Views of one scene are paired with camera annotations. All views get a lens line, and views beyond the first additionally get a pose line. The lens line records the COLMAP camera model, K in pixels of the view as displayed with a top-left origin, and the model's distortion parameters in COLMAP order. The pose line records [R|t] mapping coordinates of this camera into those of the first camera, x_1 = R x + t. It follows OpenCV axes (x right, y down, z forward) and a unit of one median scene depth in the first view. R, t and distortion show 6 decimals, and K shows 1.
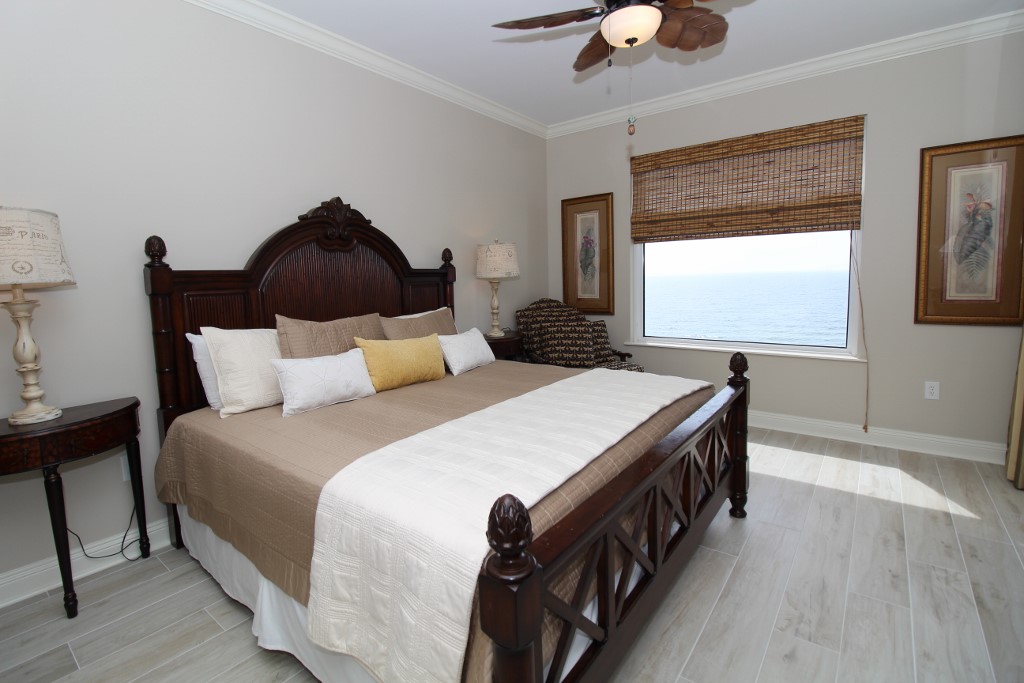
lens RADIAL K [[472.1, 0, 513.0], [0, 472.1, 335.1], [0, 0, 1]] dist [-0.012040, -0.002686]
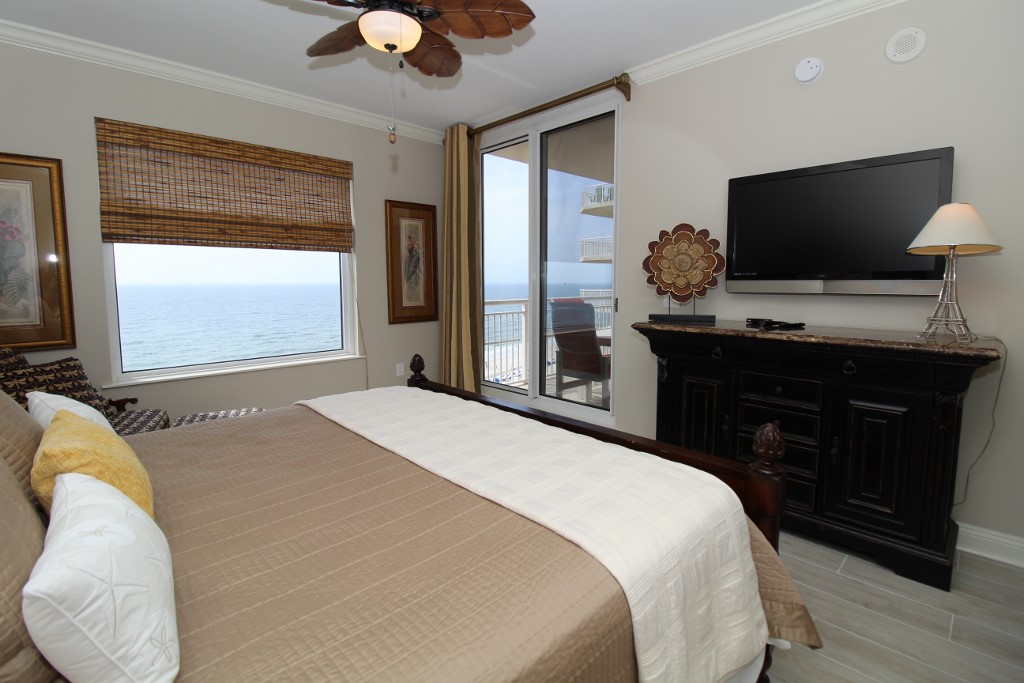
lens RADIAL K [[472.1, 0, 505.7], [0, 472.1, 332.5], [0, 0, 1]] dist [-0.012040, -0.002686]
pose [[0.145525, -0.079907, 0.986122, -0.419631], [0.117141, 0.991113, 0.063024, -0.043328], [-0.982395, 0.106344, 0.153592, 0.394761]]
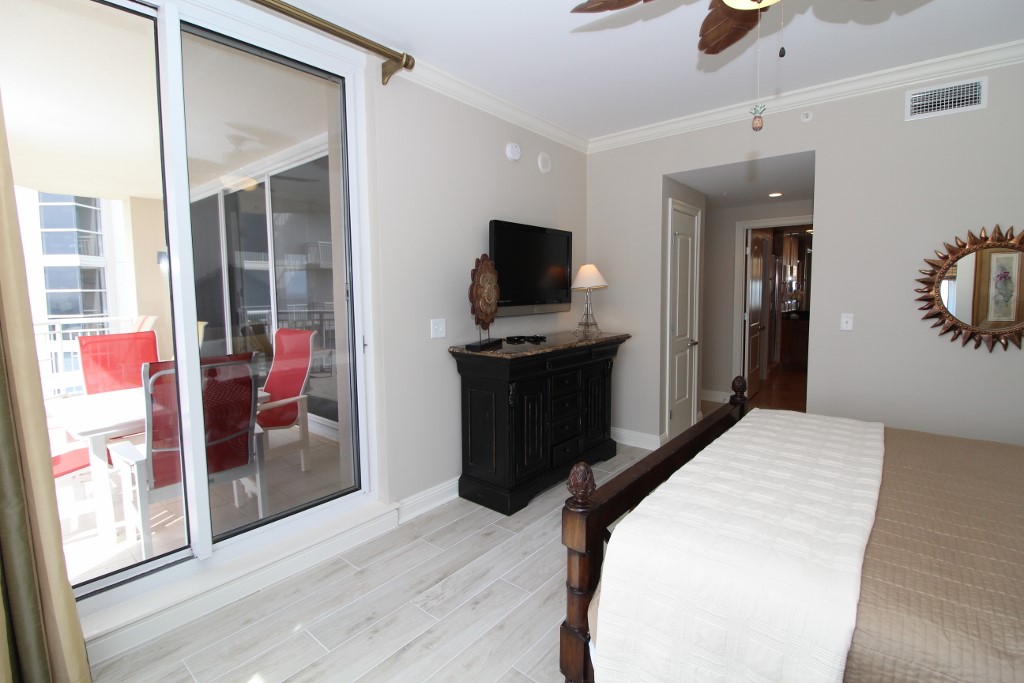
lens RADIAL K [[472.1, 0, 502.1], [0, 472.1, 336.4], [0, 0, 1]] dist [-0.012040, -0.002686]
pose [[-0.998160, 0.030827, 0.052211, 0.370839], [0.041413, 0.975578, 0.215713, -0.180031], [-0.044286, 0.217478, -0.975060, 1.053496]]
